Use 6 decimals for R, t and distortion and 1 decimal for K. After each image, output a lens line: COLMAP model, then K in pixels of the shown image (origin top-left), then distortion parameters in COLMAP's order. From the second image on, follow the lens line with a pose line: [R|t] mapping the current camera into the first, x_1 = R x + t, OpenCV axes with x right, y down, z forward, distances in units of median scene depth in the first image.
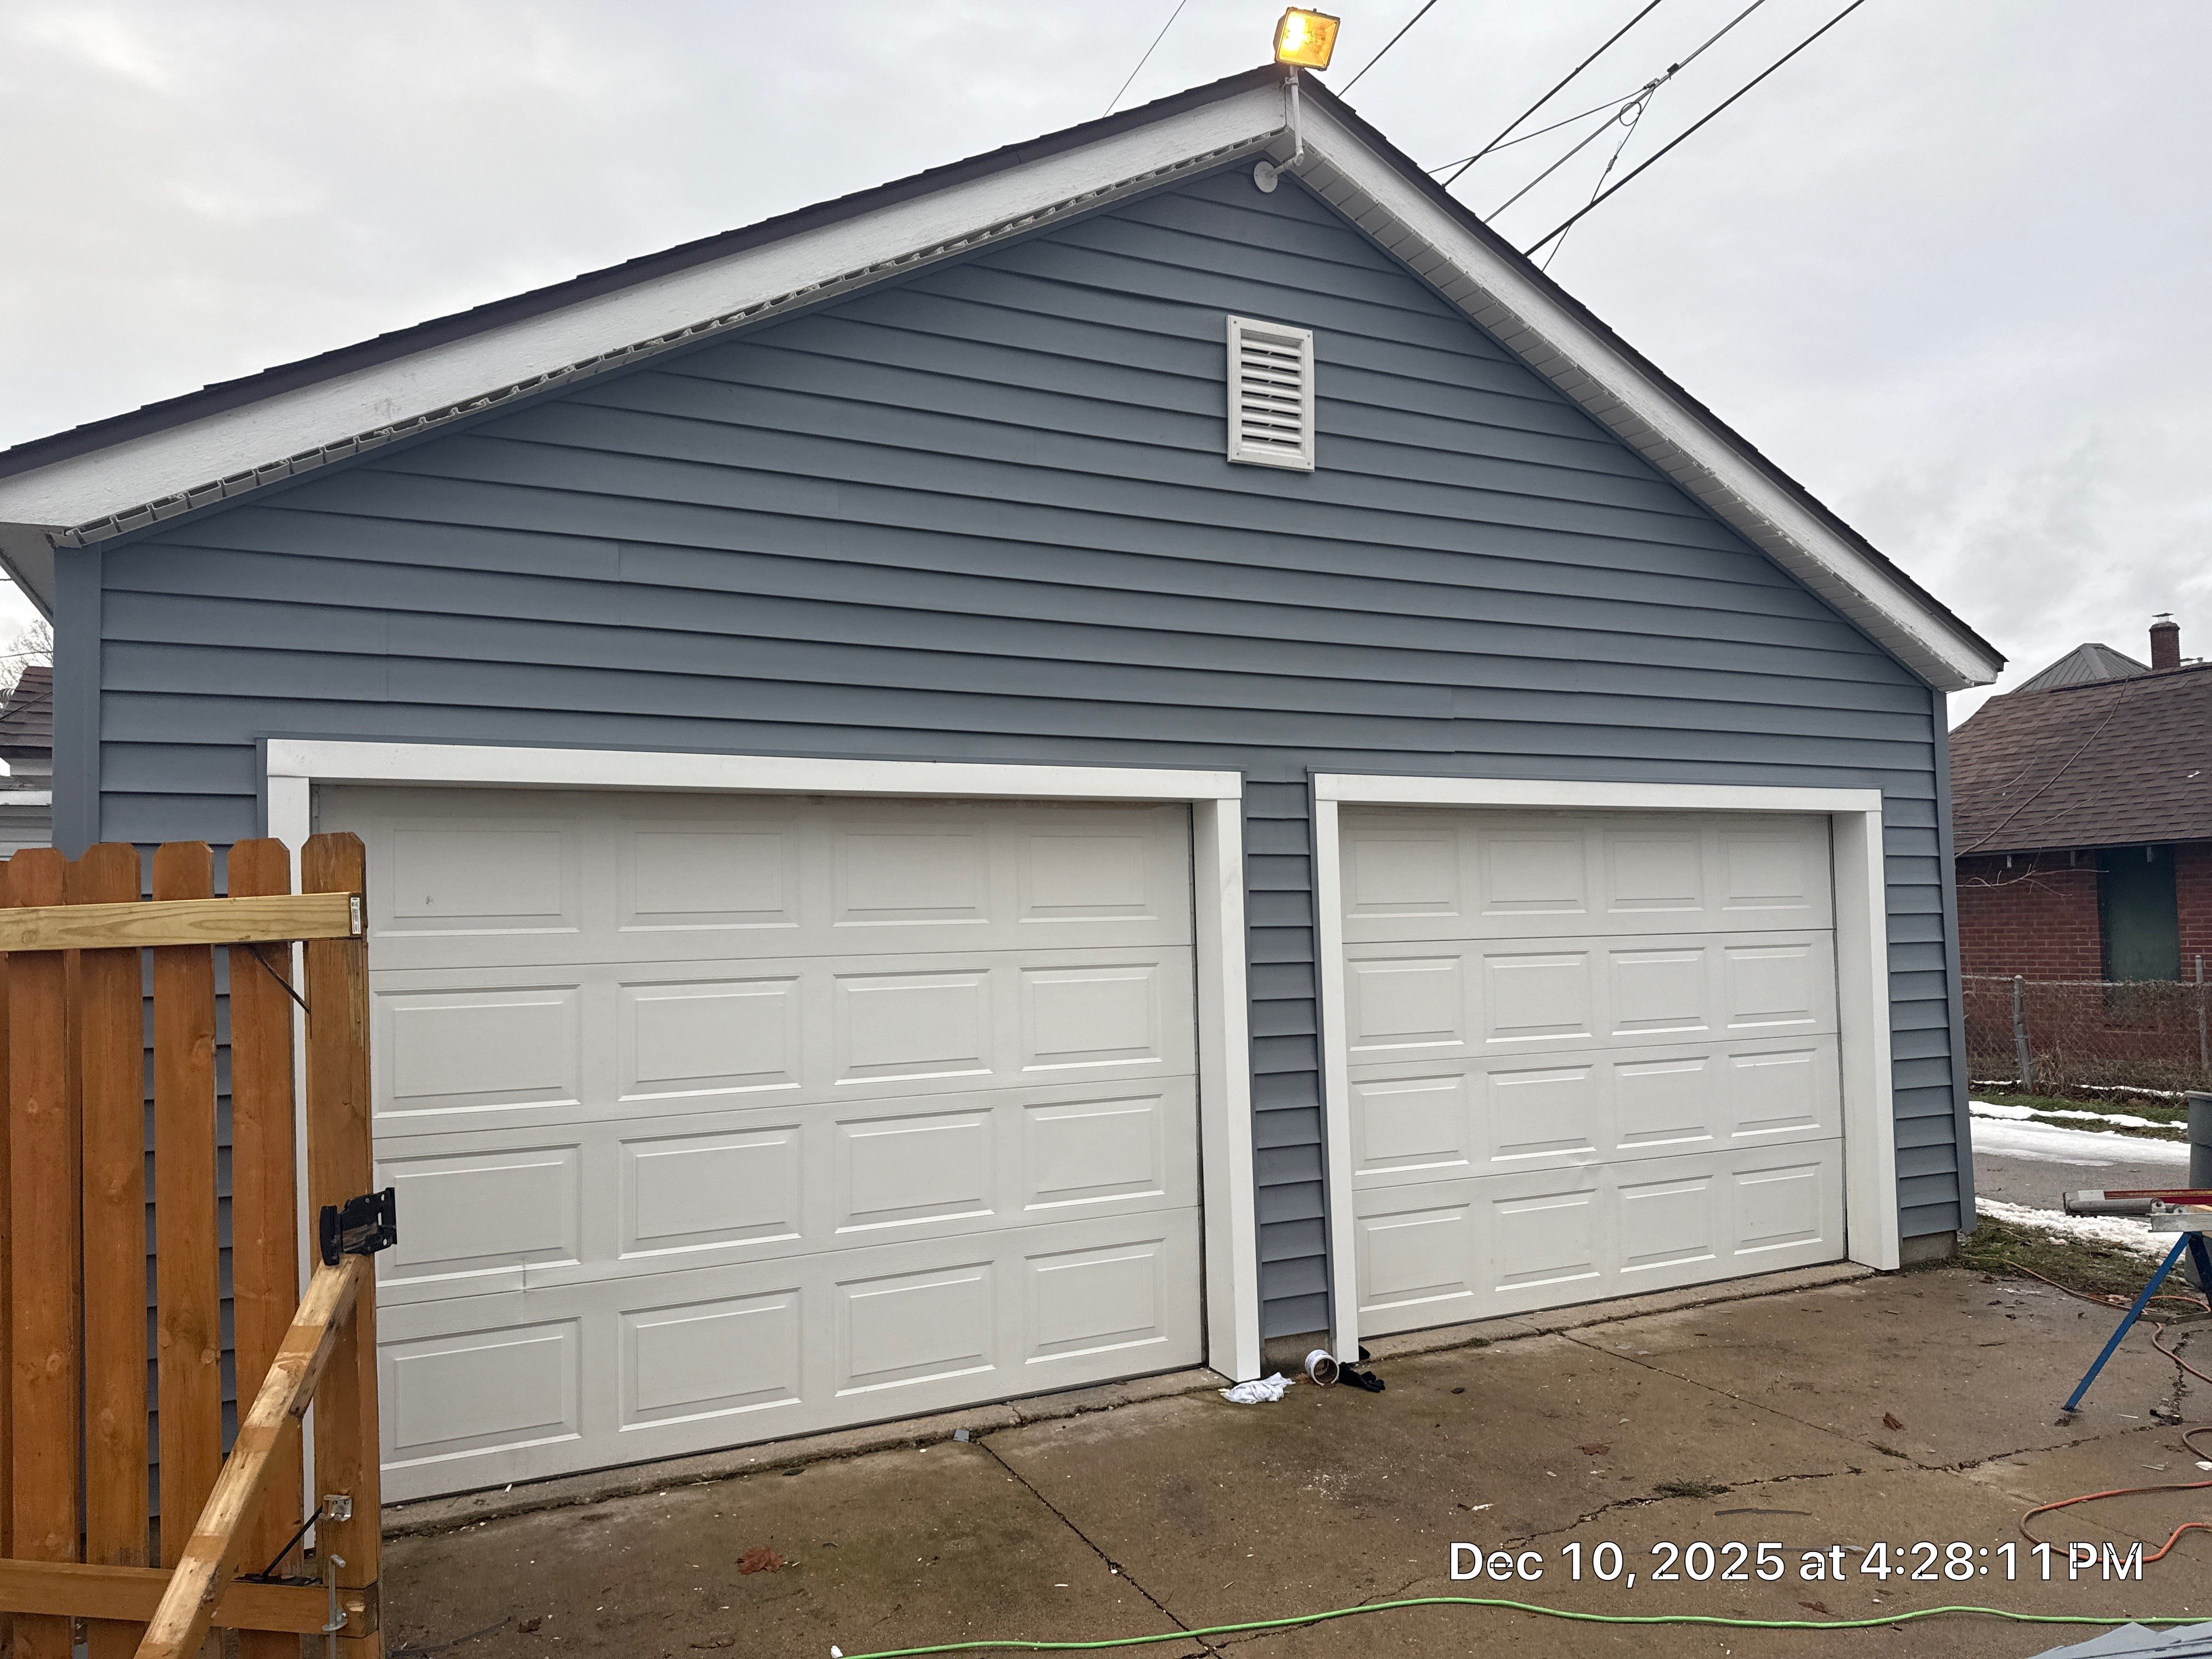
lens RADIAL K [[1533.9, 0, 1106.0], [0, 1533.9, 829.5], [0, 0, 1]] dist [0.104573, -0.142076]
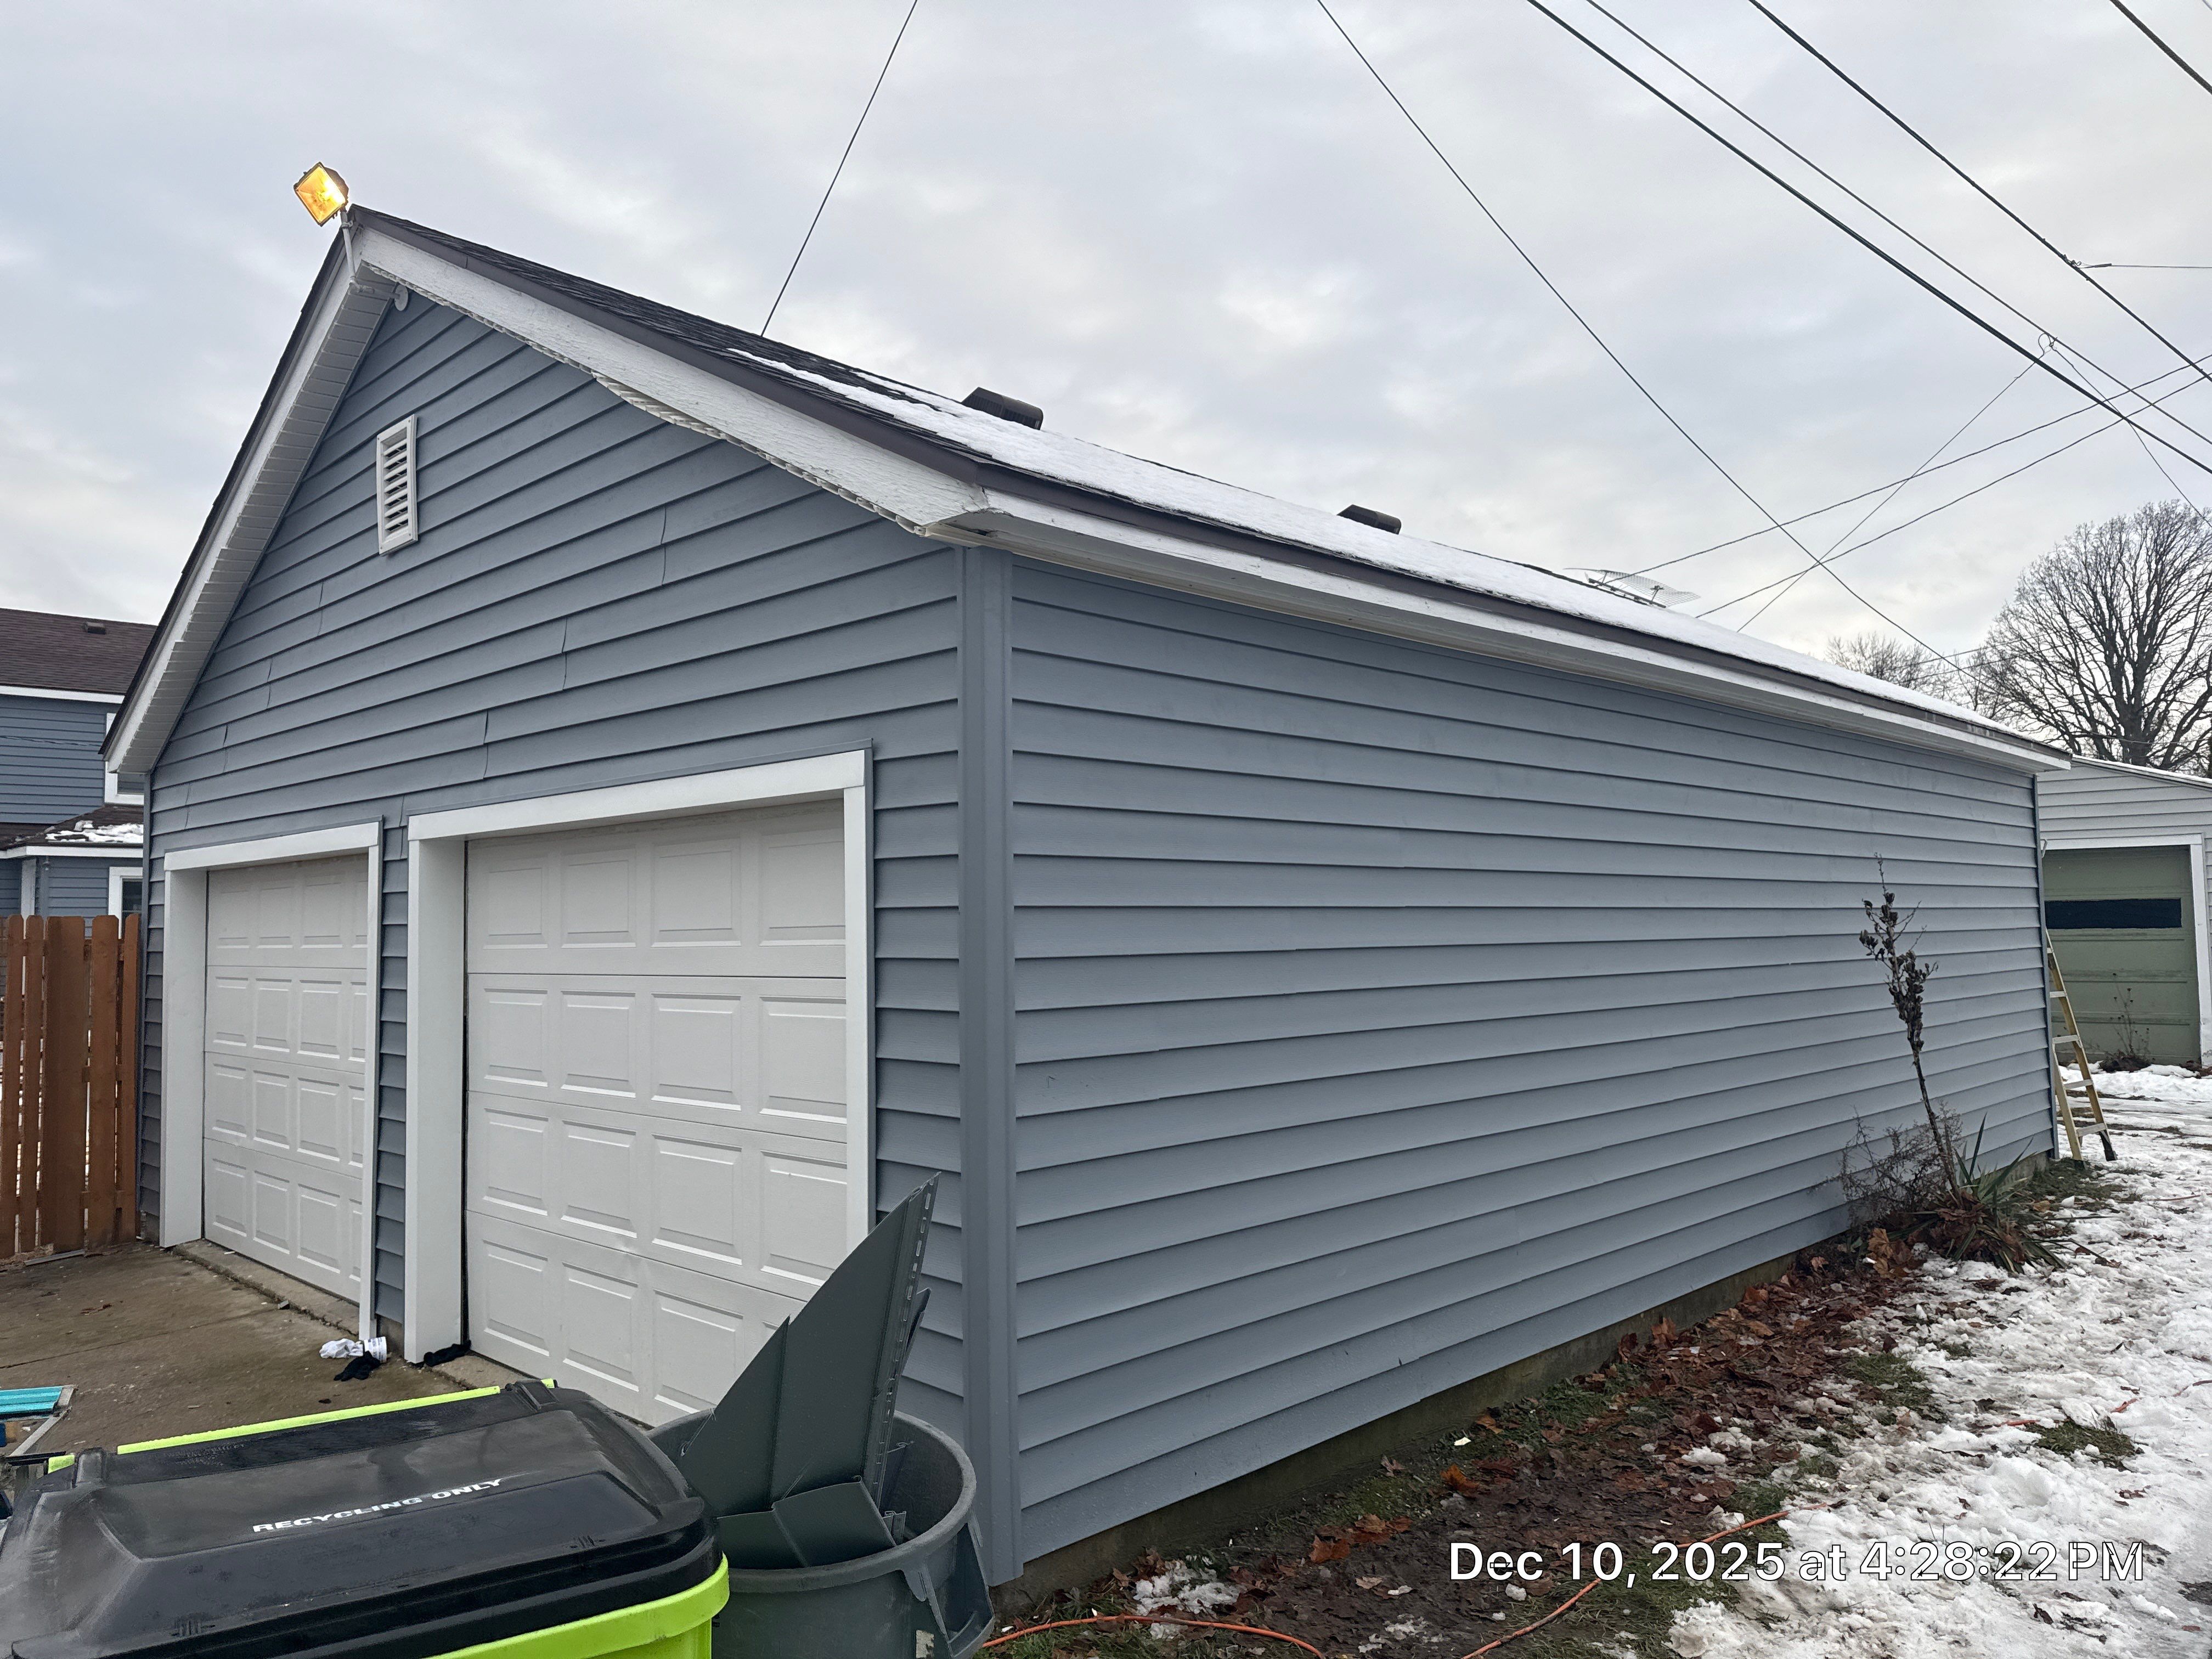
lens RADIAL K [[1533.9, 0, 1106.0], [0, 1533.9, 829.5], [0, 0, 1]] dist [0.104573, -0.142076]
pose [[0.318158, -0.048850, -0.946778, 1.184942], [0.058183, 0.997795, -0.031931, 0.032693], [0.946251, -0.044927, 0.320299, 0.985573]]
